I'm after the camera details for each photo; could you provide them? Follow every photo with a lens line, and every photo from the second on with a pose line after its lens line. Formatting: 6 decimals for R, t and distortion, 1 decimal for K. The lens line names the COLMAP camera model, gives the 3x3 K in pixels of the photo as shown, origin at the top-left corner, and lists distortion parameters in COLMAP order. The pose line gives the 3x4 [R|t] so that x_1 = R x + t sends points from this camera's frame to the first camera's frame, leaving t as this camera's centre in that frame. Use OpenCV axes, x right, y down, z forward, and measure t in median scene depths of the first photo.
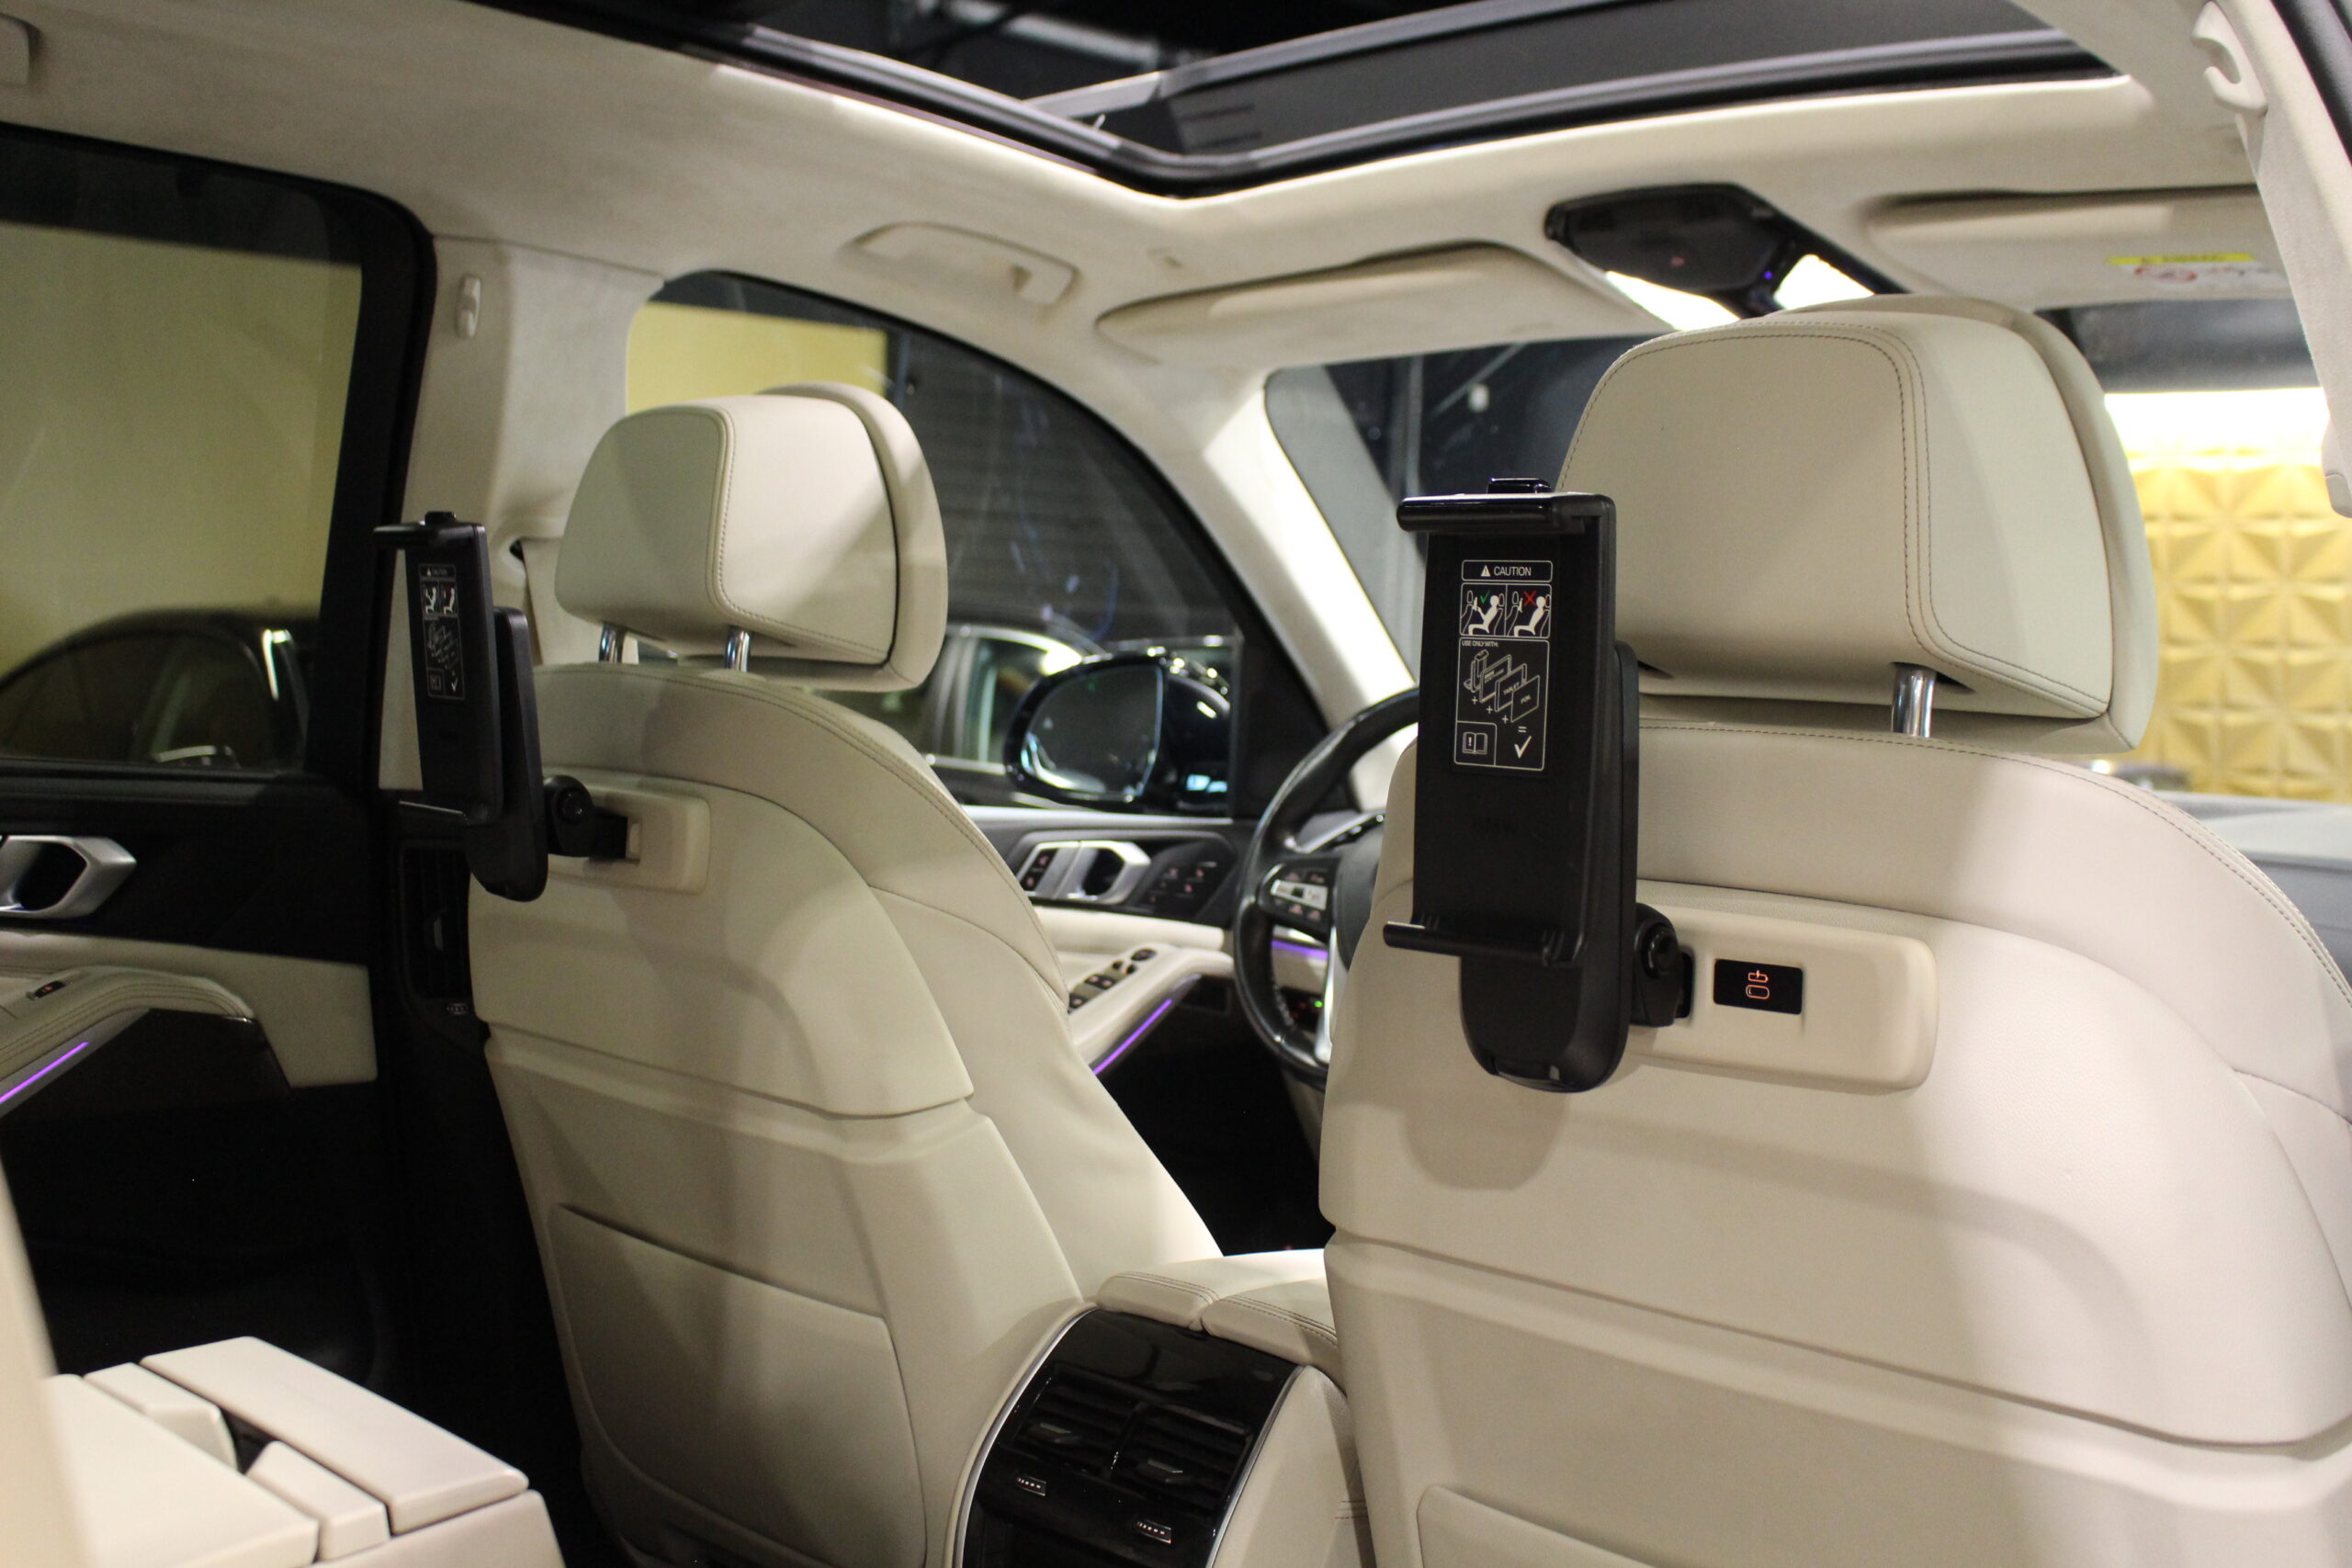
lens RADIAL K [[2563.2, 0, 1176.0], [0, 2563.2, 784.0], [0, 0, 1]] dist [-0.090687, 0.036803]
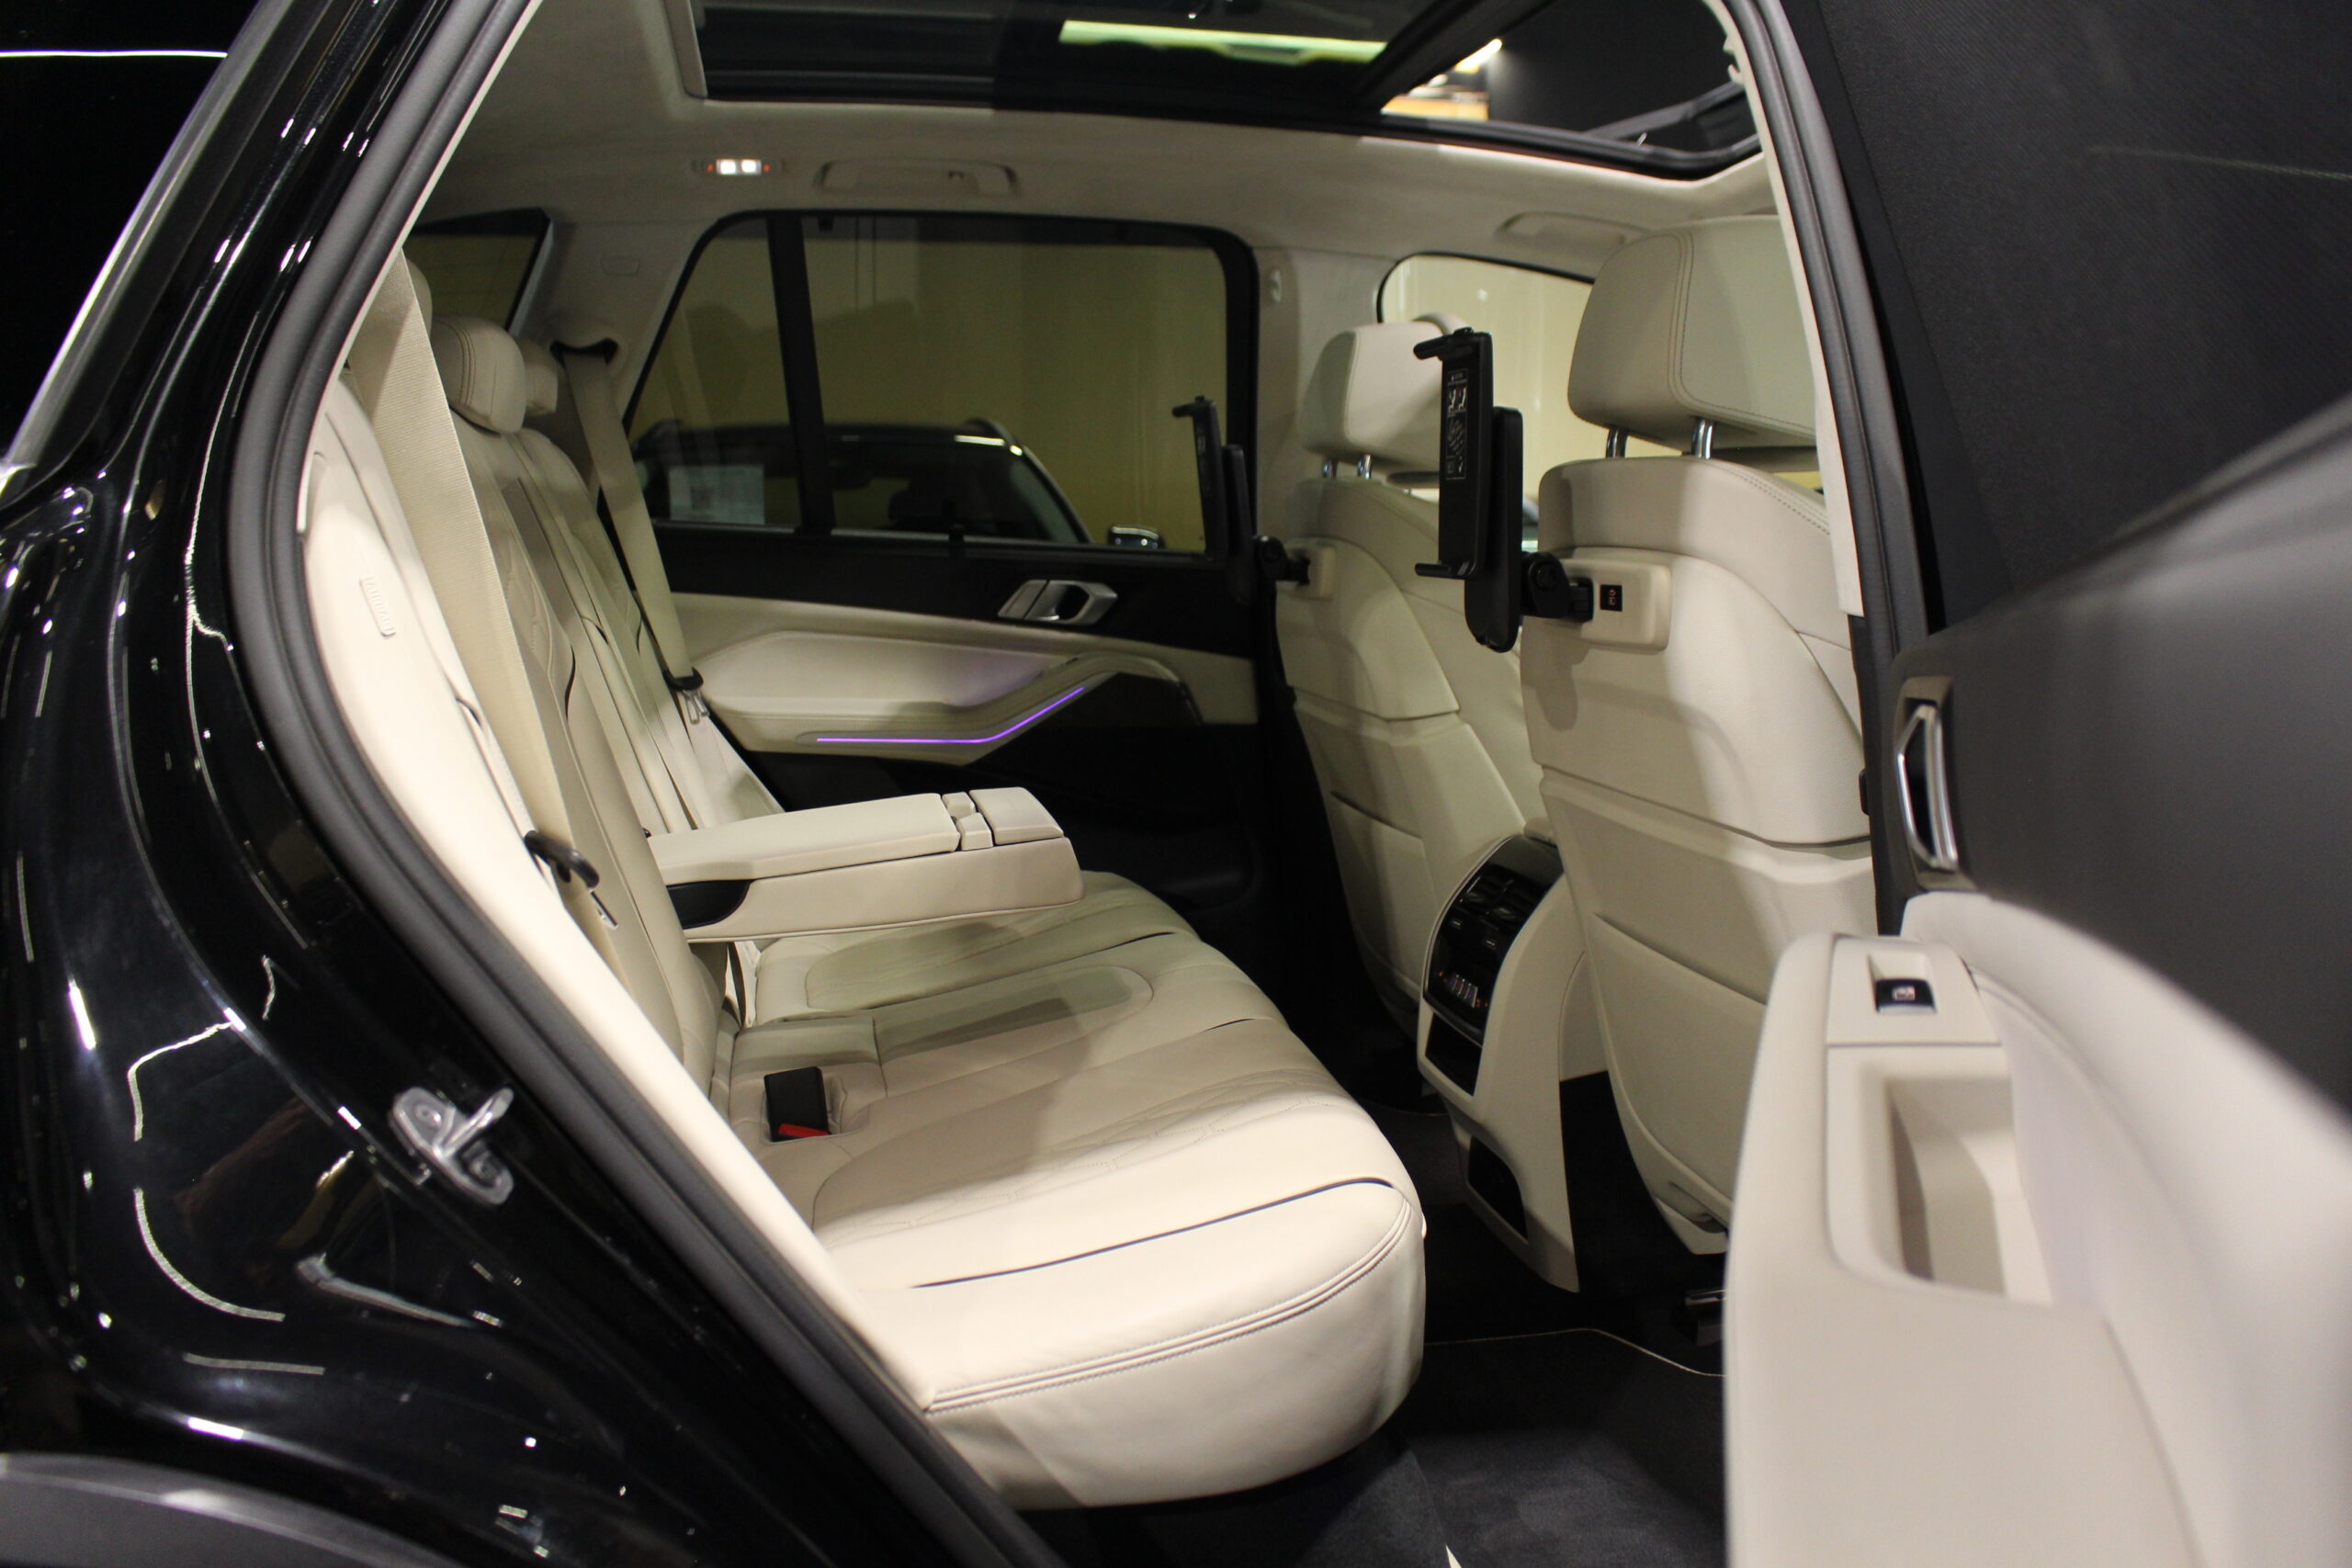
lens RADIAL K [[1923.6, 0, 1176.0], [0, 1923.6, 784.0], [0, 0, 1]] dist [-0.167754, 0.119791]
pose [[0.834651, 0.043850, -0.549031, 0.460334], [-0.005067, 0.997395, 0.071958, 0.073807], [0.550756, -0.057278, 0.832699, -0.197431]]
